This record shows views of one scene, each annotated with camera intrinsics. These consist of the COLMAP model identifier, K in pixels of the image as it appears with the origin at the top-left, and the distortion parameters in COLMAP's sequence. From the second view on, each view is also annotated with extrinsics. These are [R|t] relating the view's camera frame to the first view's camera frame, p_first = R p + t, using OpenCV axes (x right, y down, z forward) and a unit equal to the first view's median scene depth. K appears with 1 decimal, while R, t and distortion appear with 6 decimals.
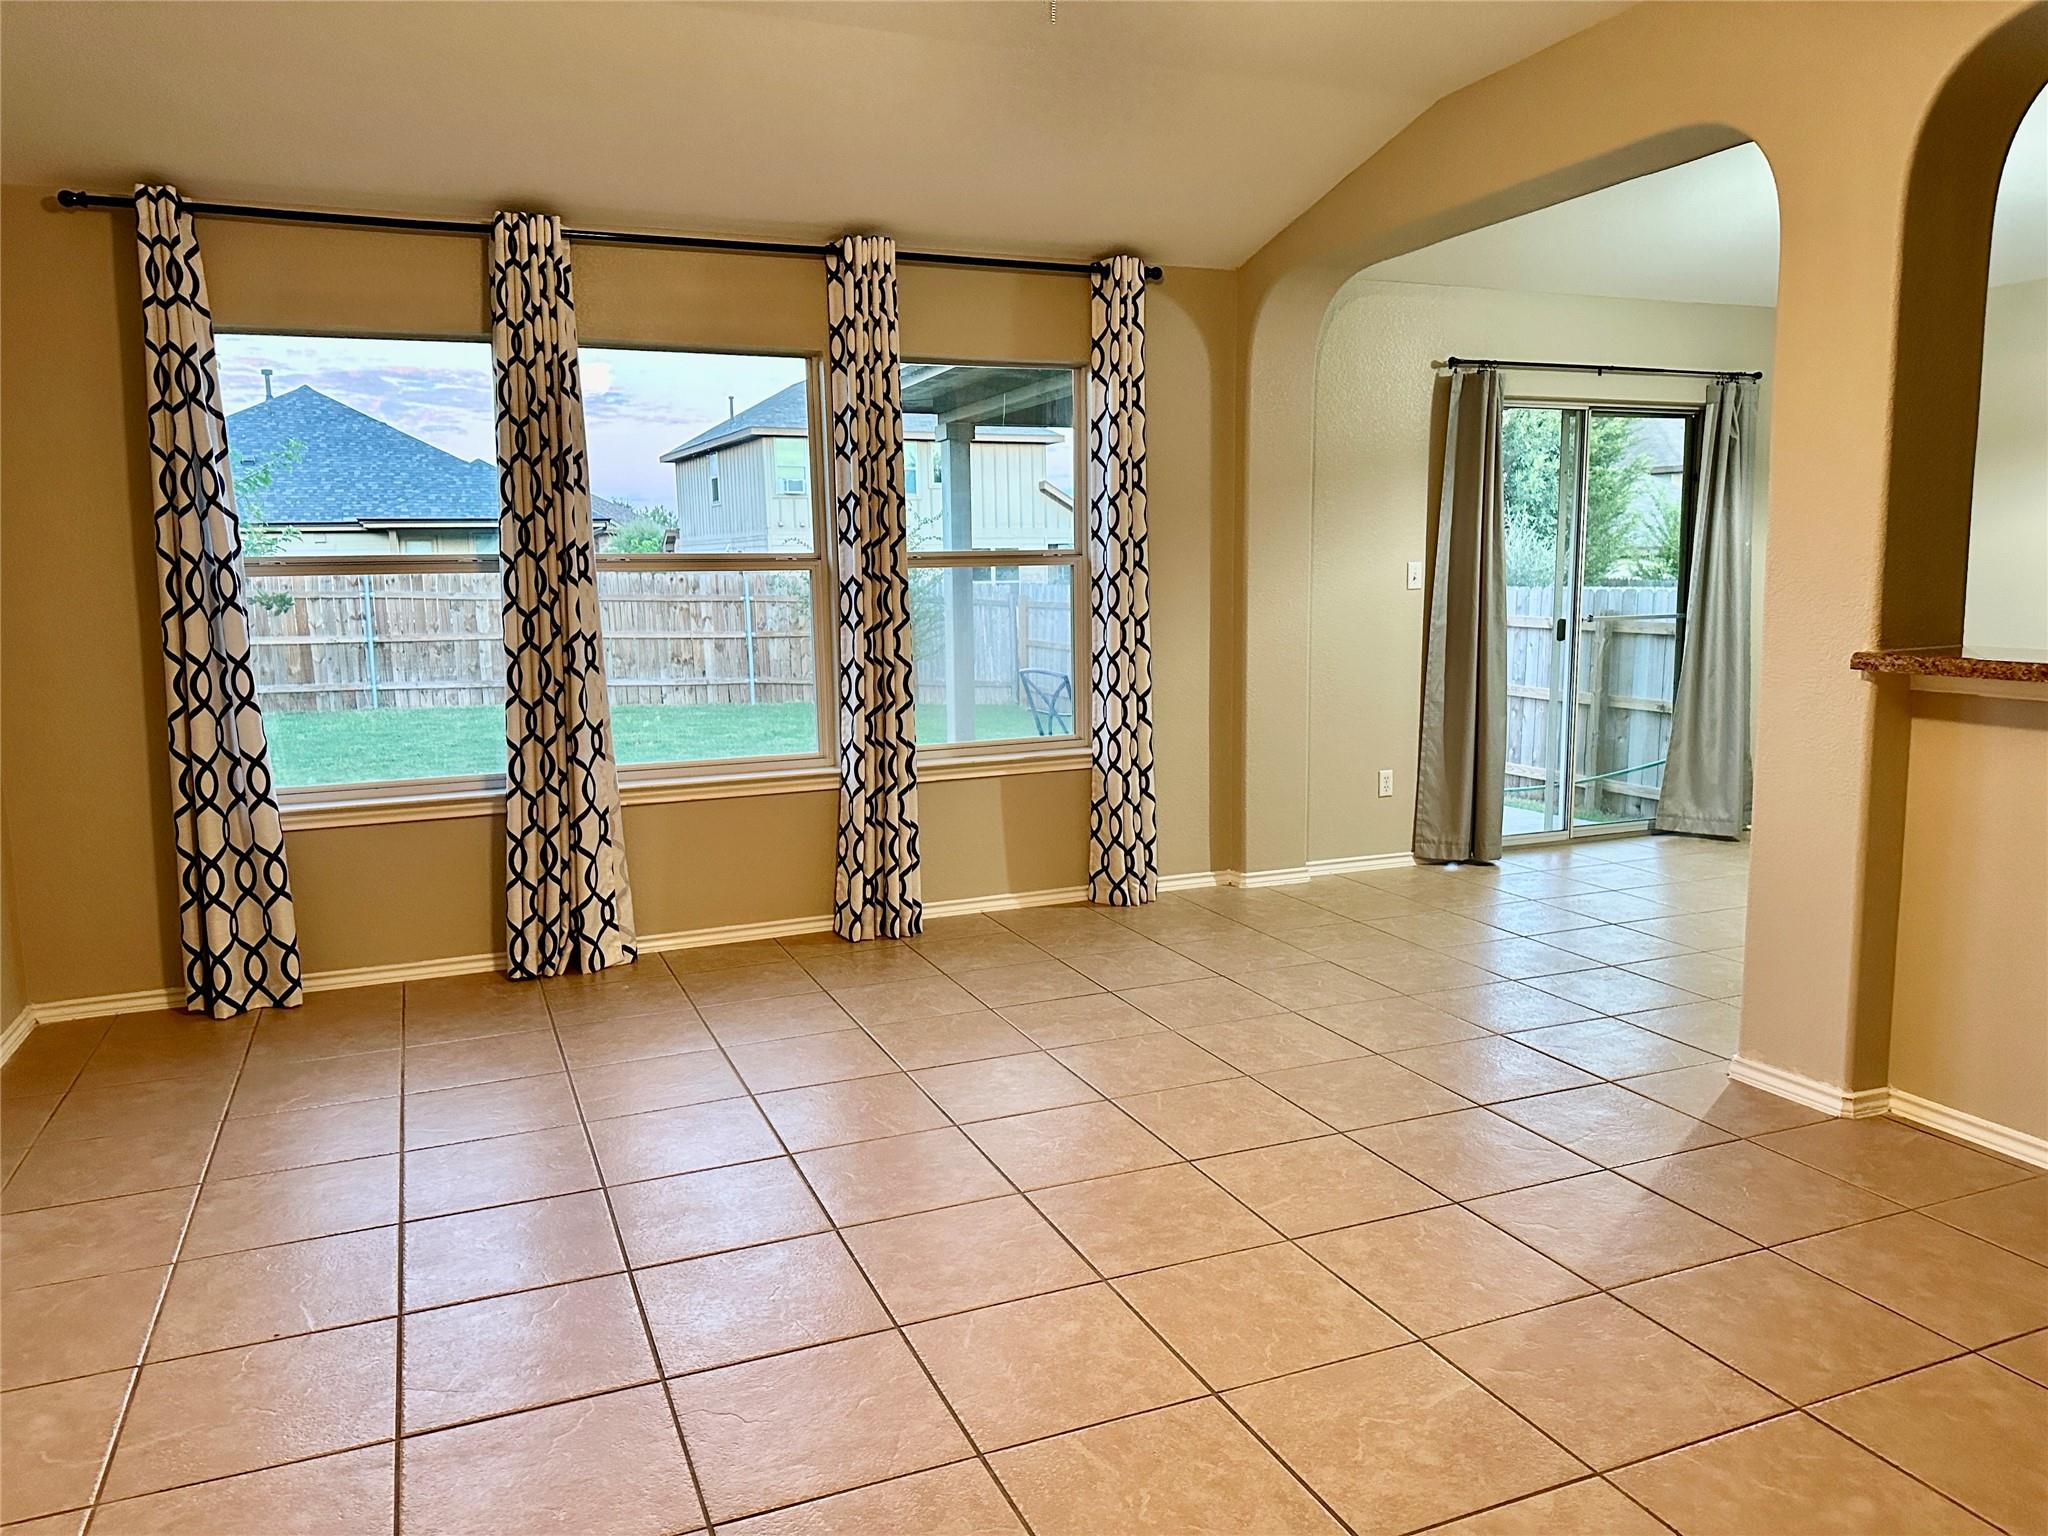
lens RADIAL K [[1433.1, 0, 1022.6], [0, 1433.1, 770.0], [0, 0, 1]] dist [0.054017, -0.085129]
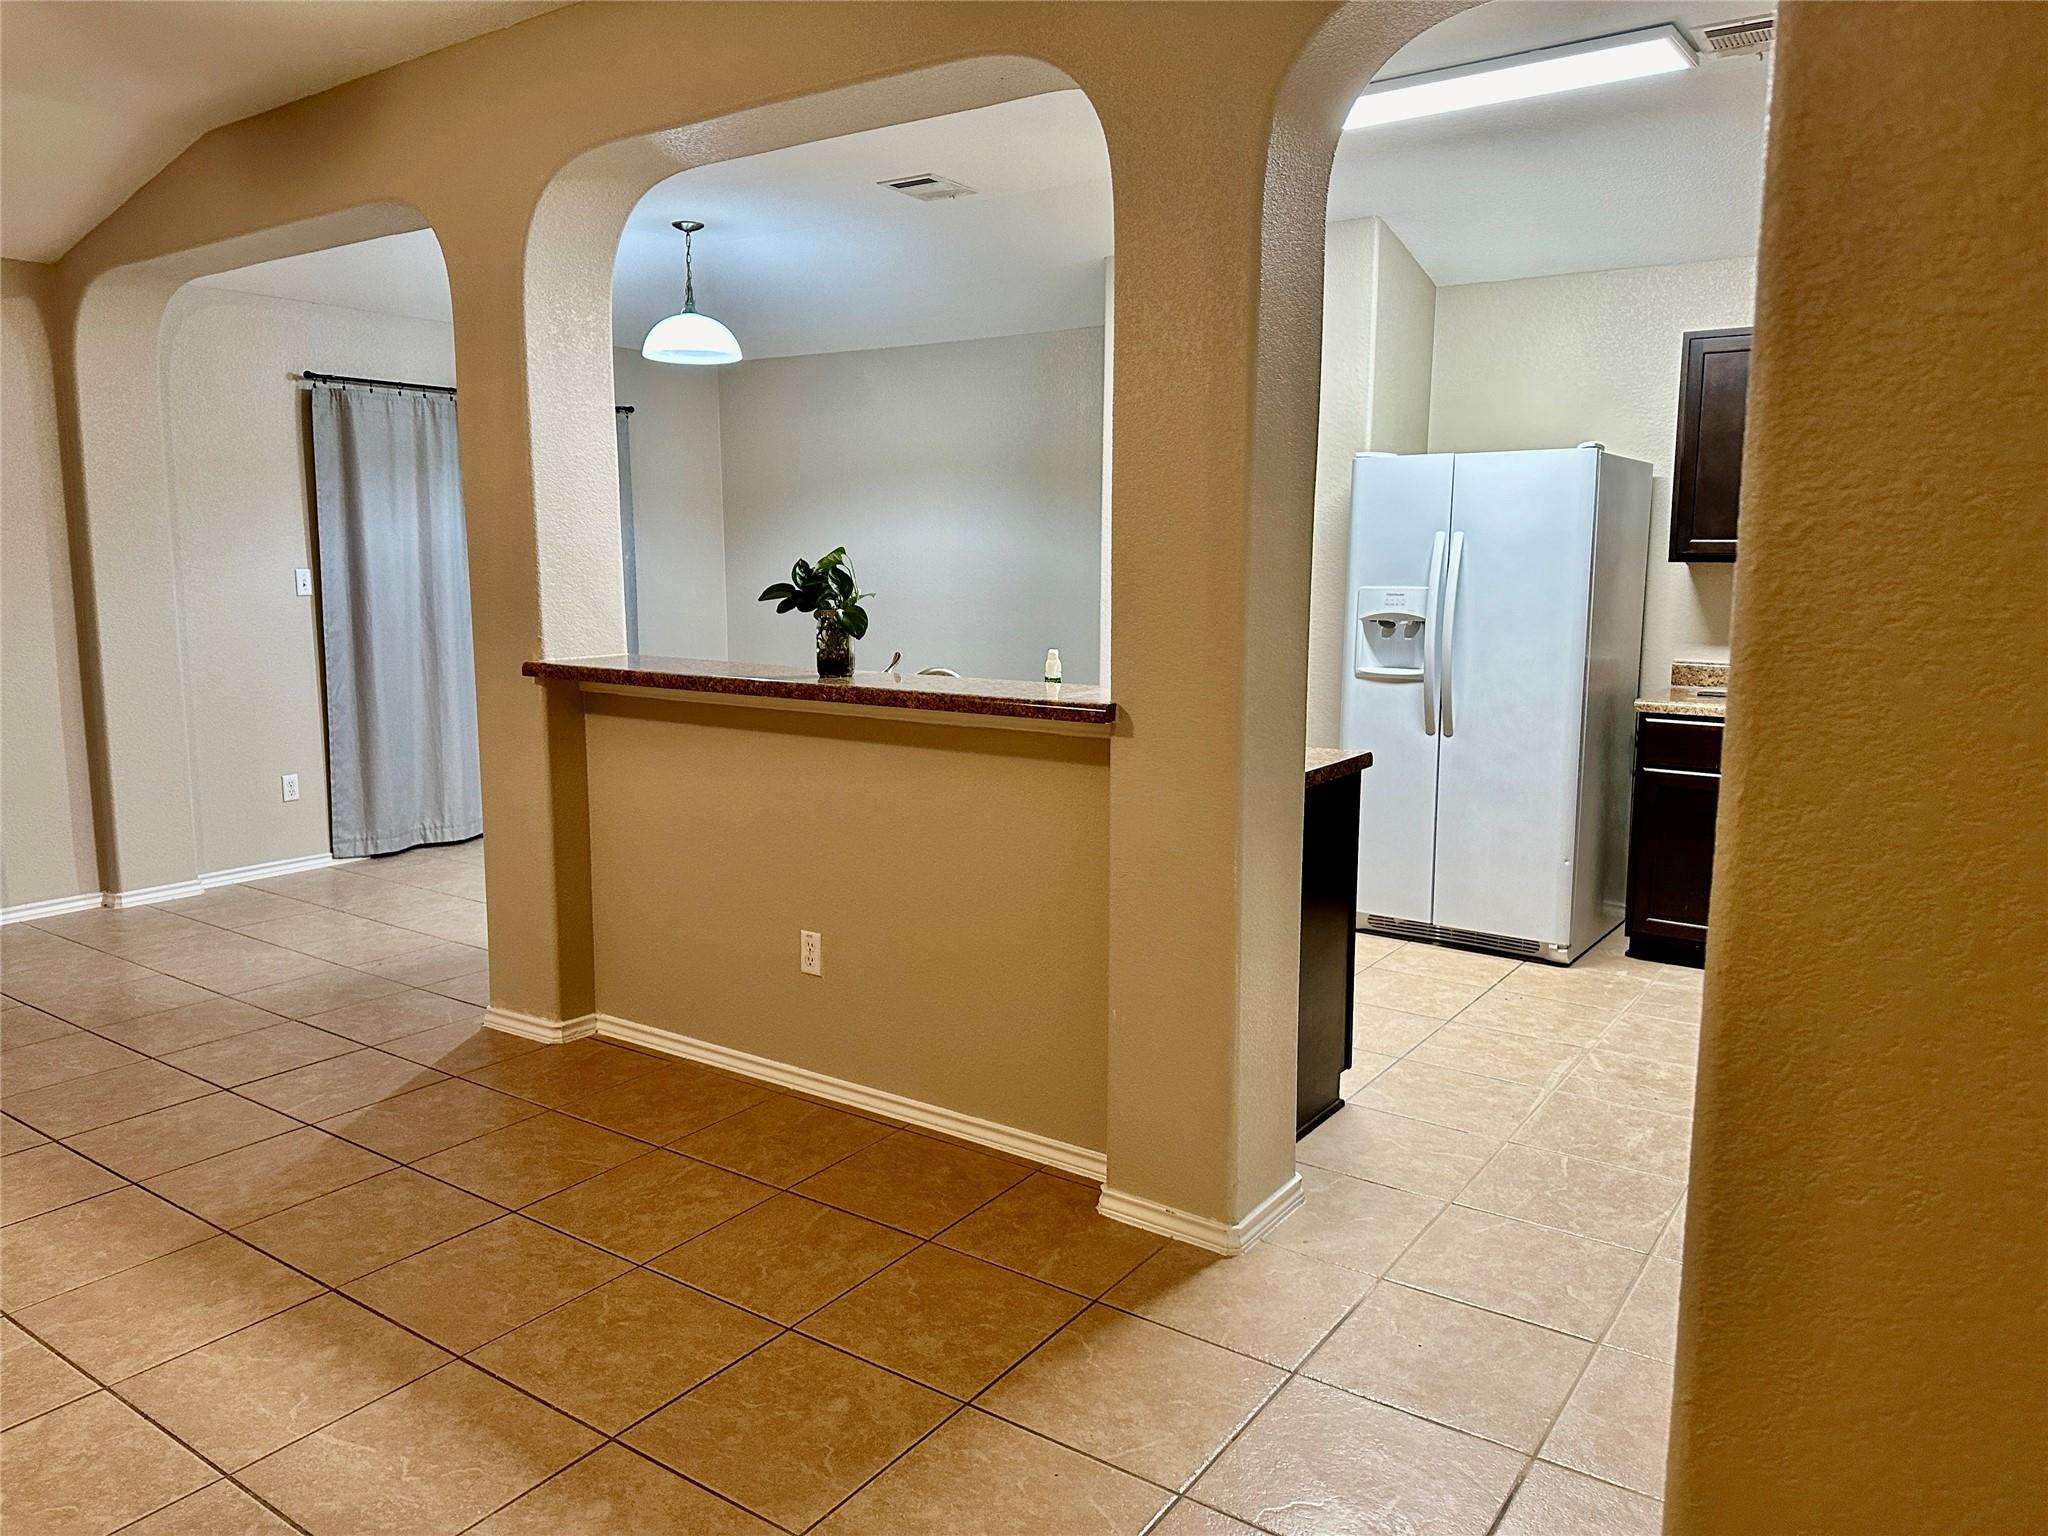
lens RADIAL K [[1433.1, 0, 1069.2], [0, 1433.1, 750.7], [0, 0, 1]] dist [0.054017, -0.085129]
pose [[0.831377, -0.057870, 0.552687, 0.200149], [0.060275, 0.998086, 0.013839, 0.002906], [-0.552430, 0.021808, 0.833274, -0.187536]]
